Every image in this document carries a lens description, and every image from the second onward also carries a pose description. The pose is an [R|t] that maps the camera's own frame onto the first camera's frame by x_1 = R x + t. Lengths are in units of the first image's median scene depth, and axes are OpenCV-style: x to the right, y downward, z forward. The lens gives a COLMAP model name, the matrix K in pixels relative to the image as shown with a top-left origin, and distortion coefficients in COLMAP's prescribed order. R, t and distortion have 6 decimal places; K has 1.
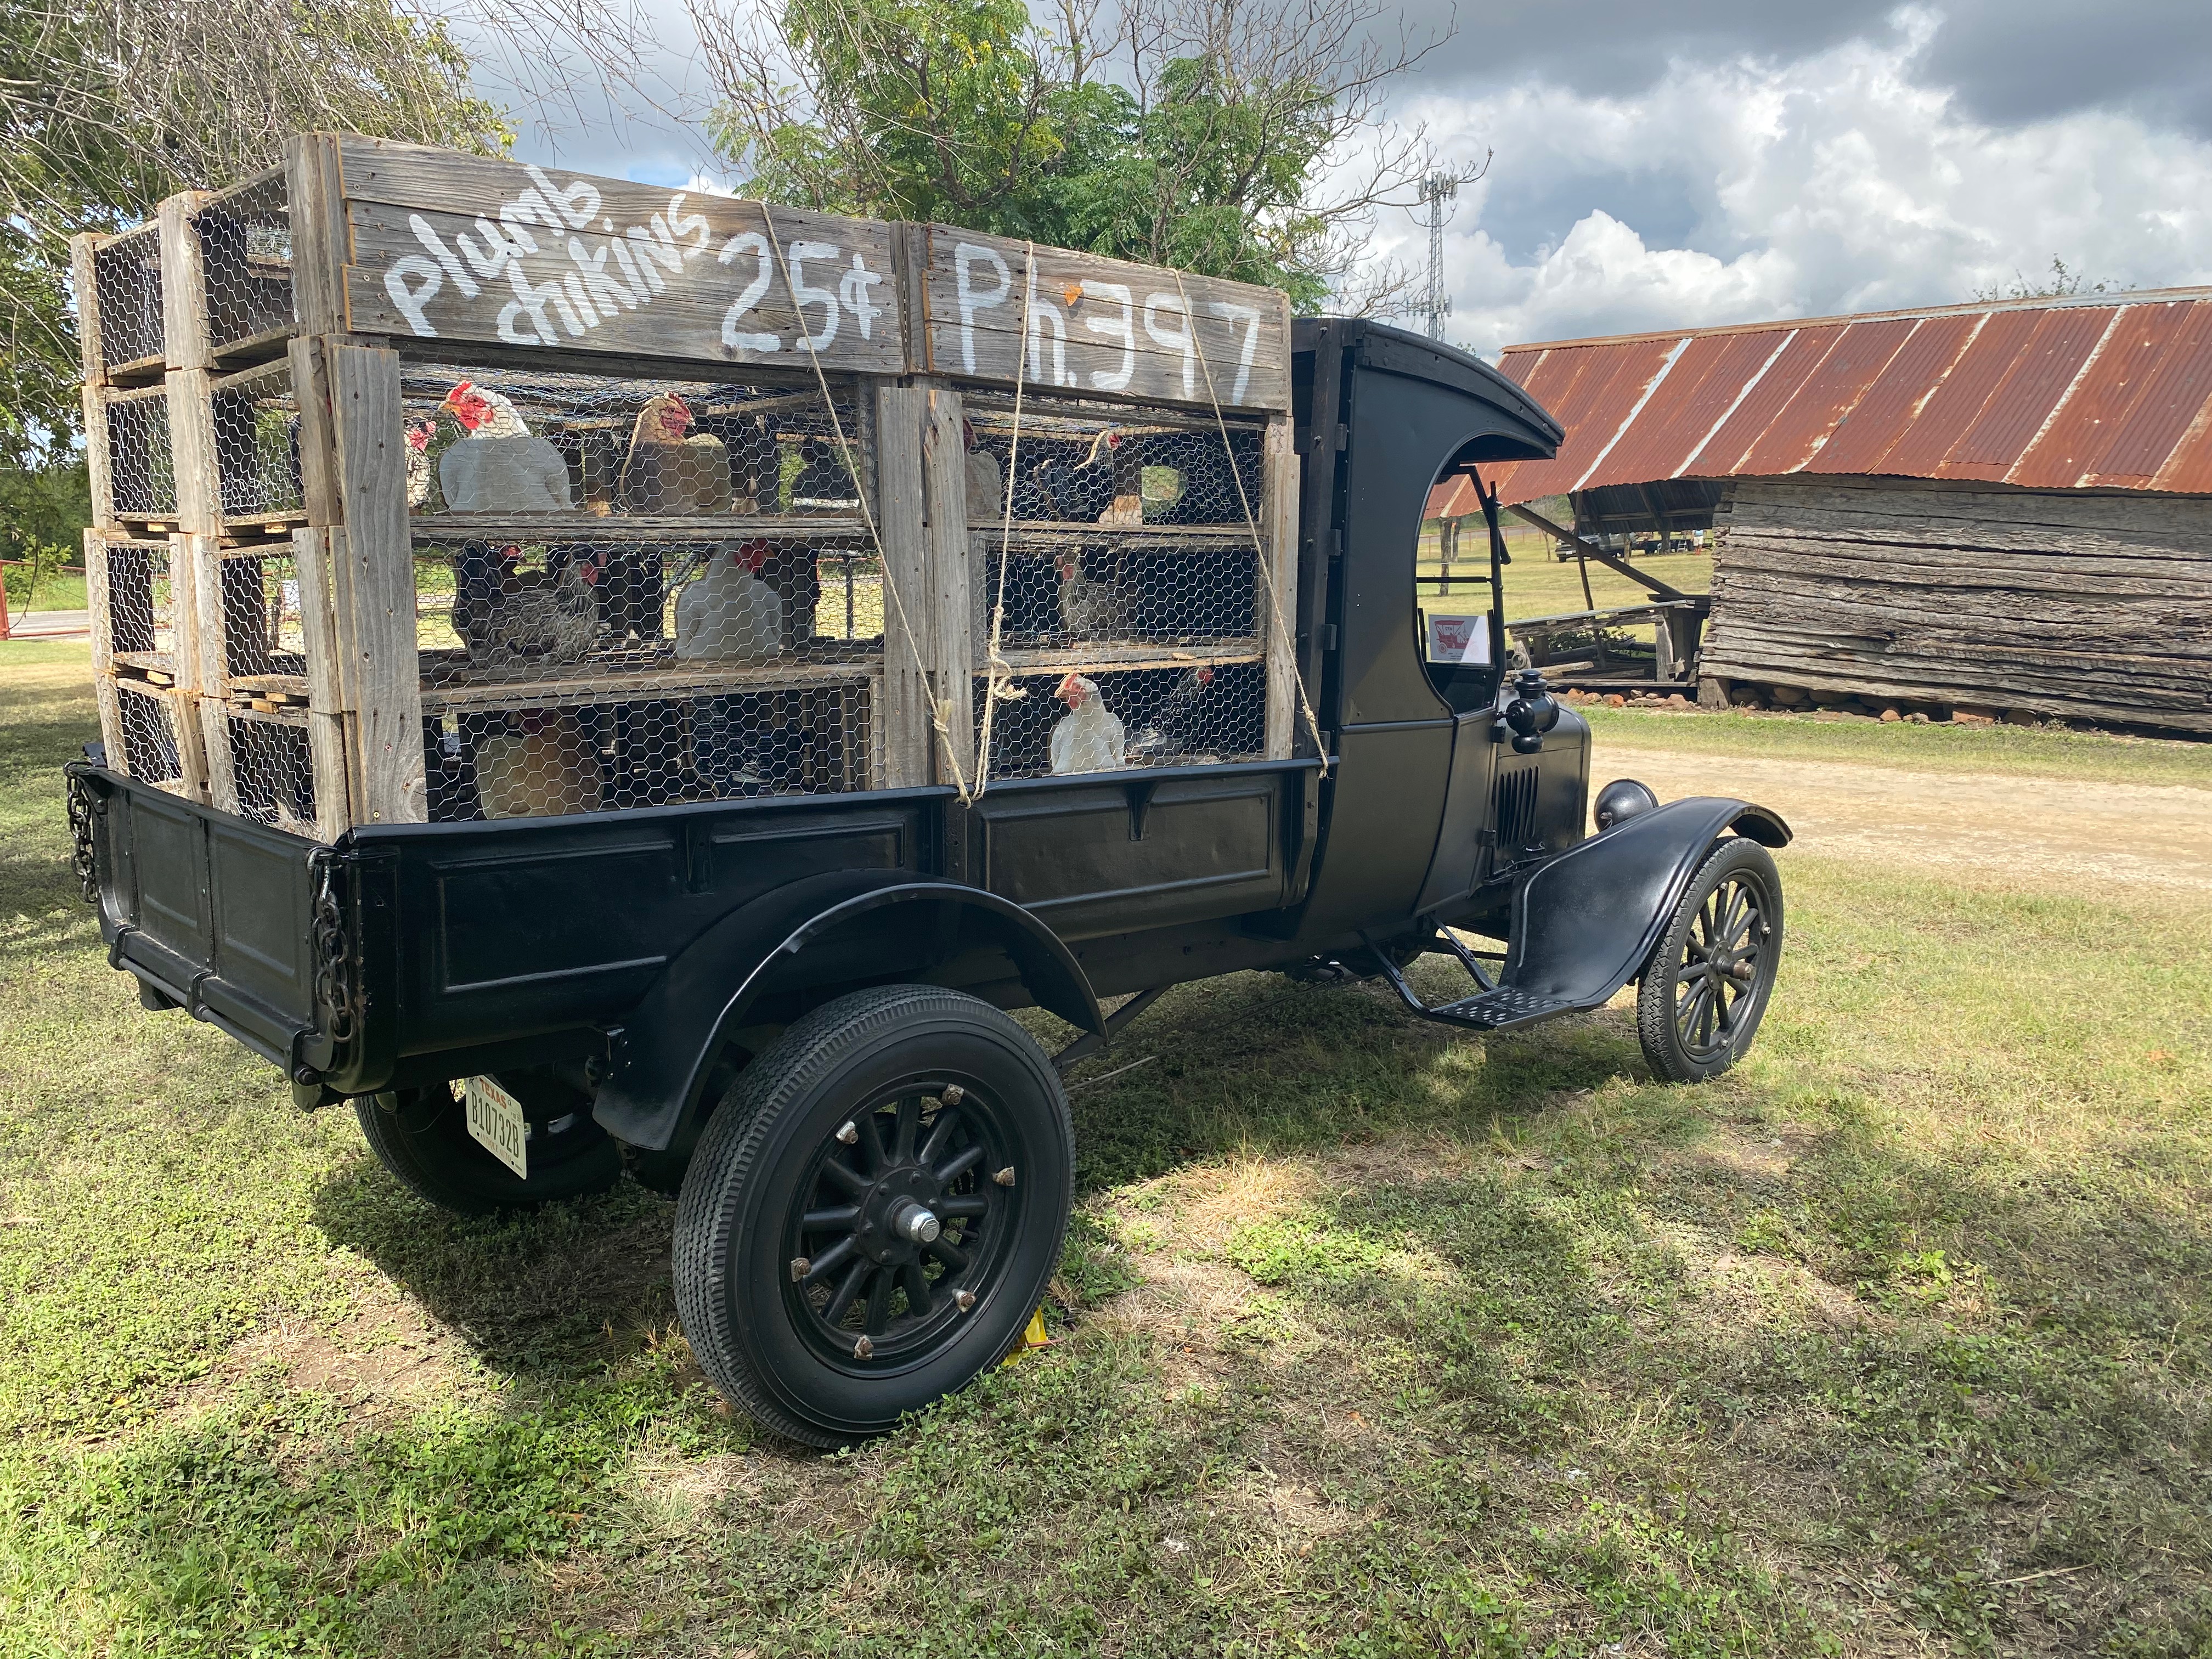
lens RADIAL K [[1642.6, 0, 1106.0], [0, 1642.6, 829.5], [0, 0, 1]] dist [0.076325, -0.139638]
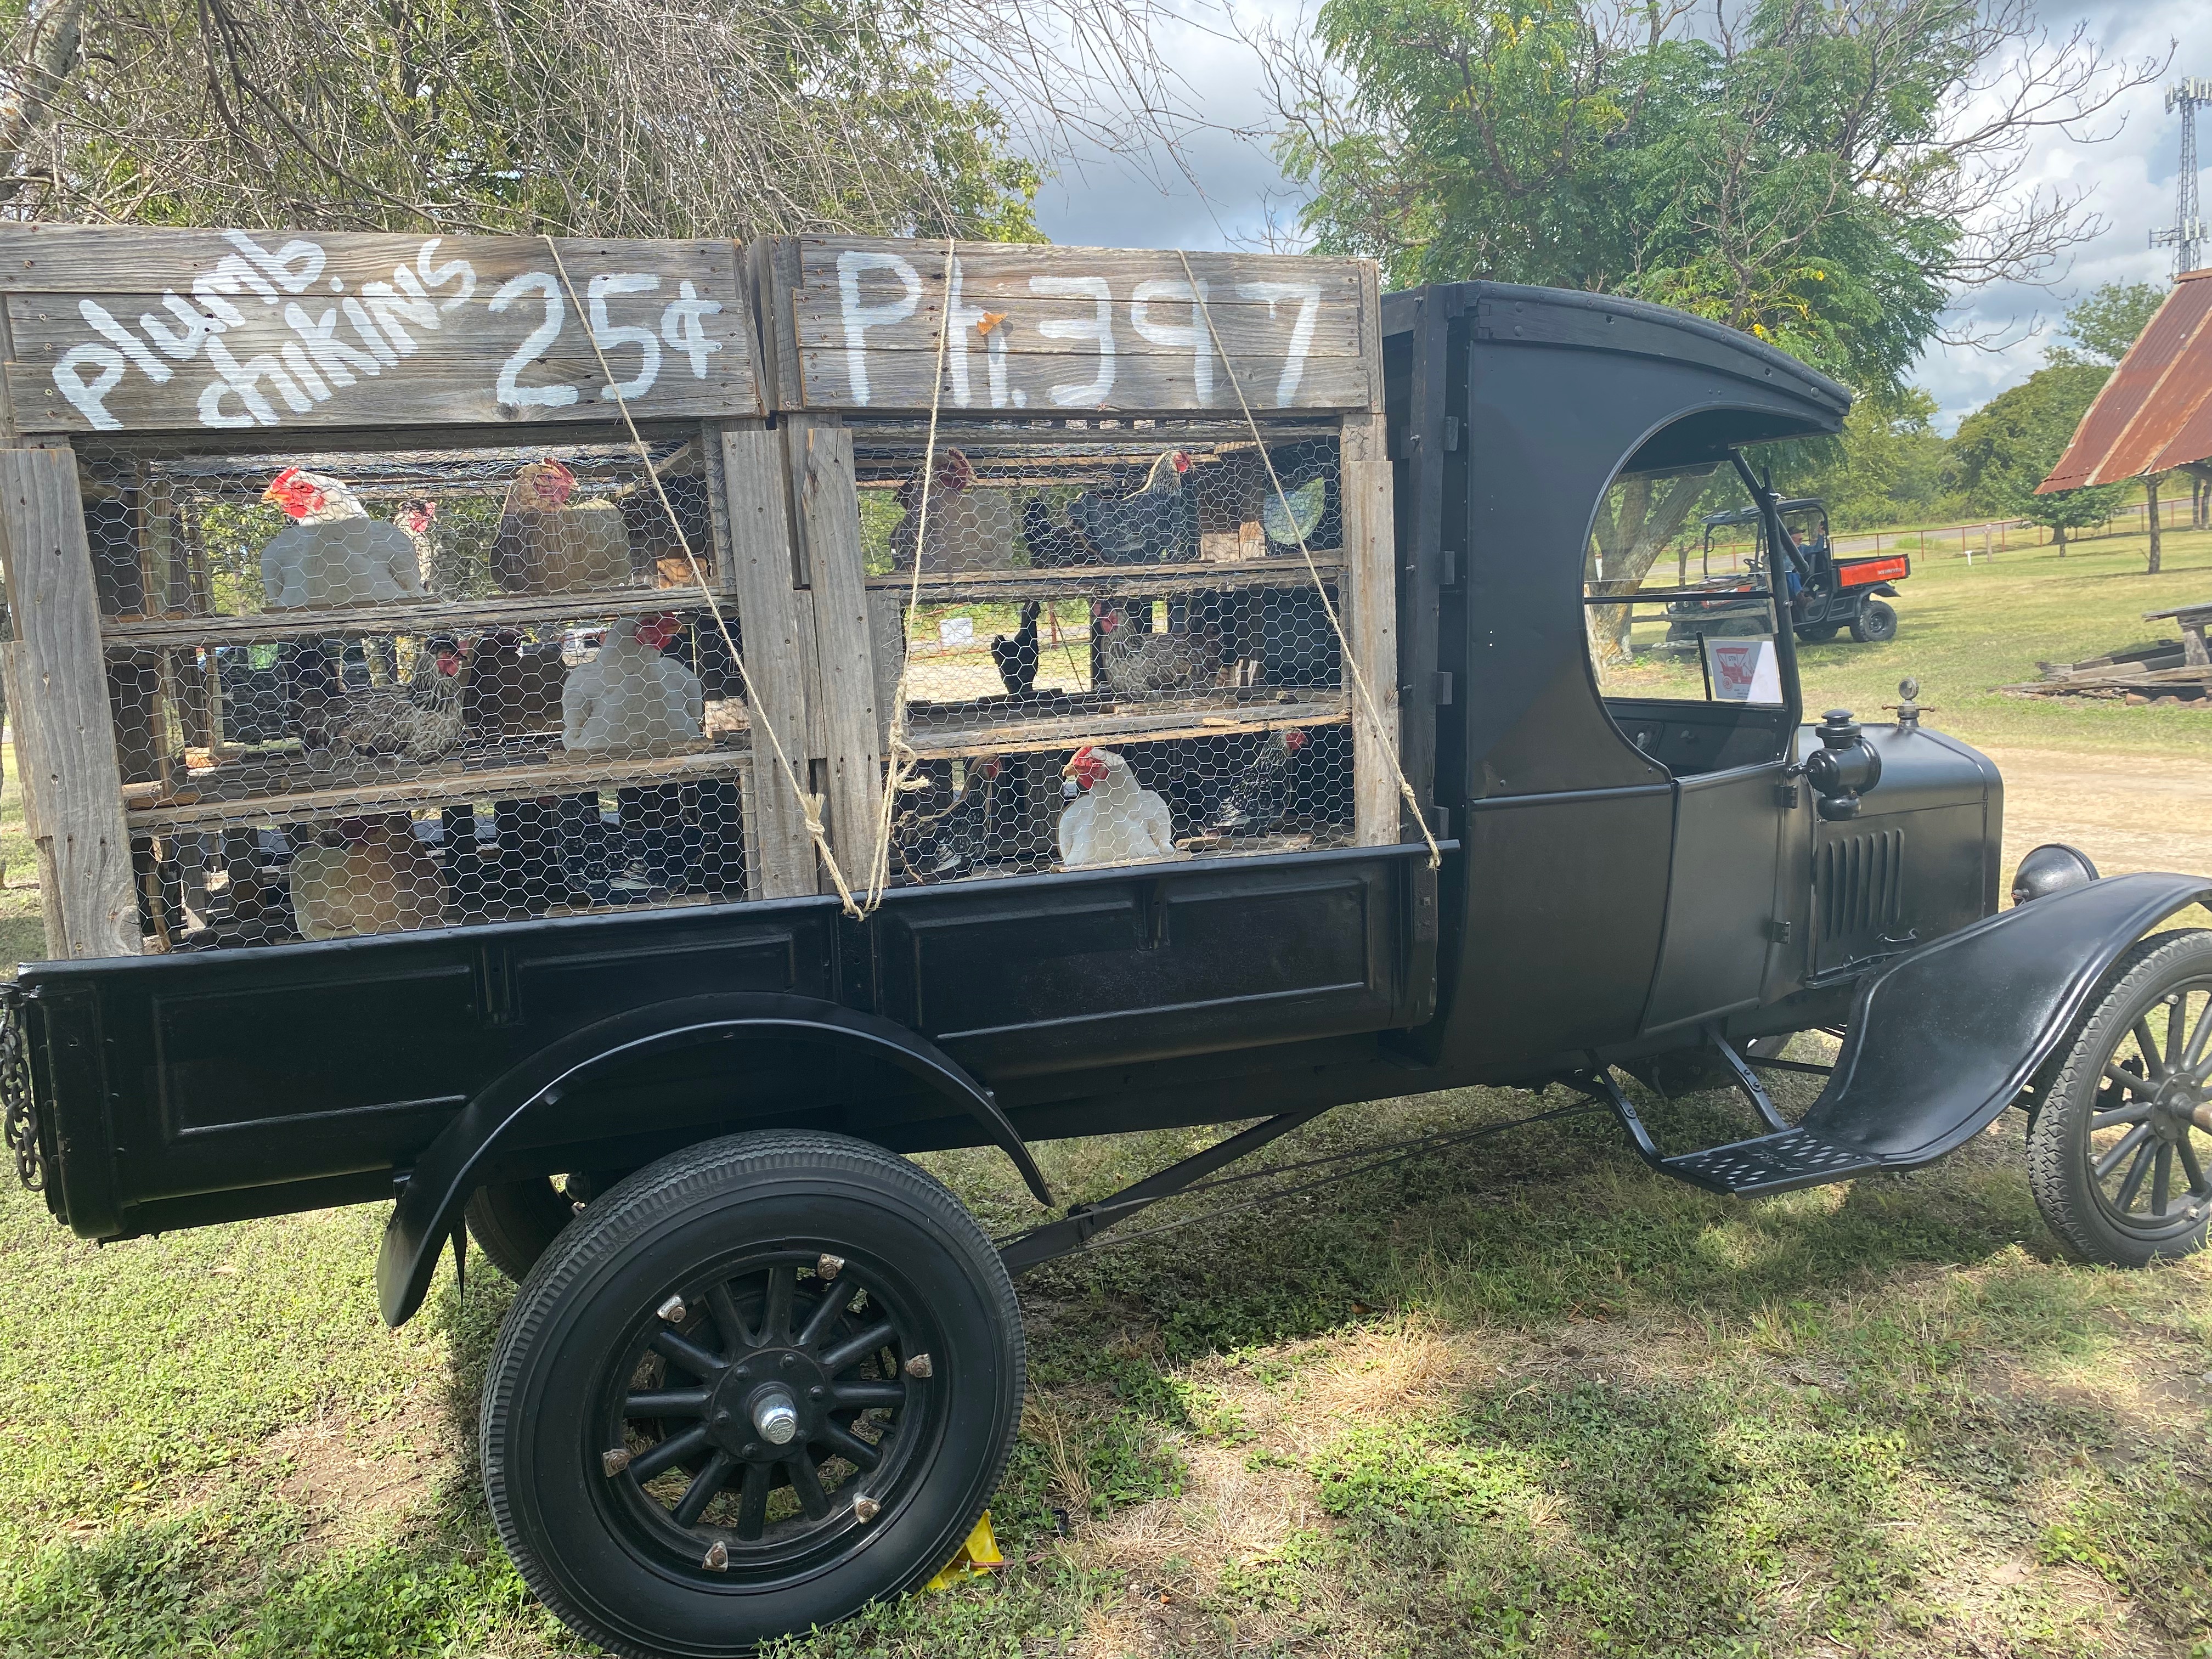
lens RADIAL K [[1667.0, 0, 1106.0], [0, 1667.0, 829.5], [0, 0, 1]] dist [0.035445, -0.032524]
pose [[0.933861, -0.000826, -0.357636, 0.337618], [-0.002670, 0.999953, -0.009282, -0.052272], [0.357627, 0.009623, 0.933815, 0.251441]]
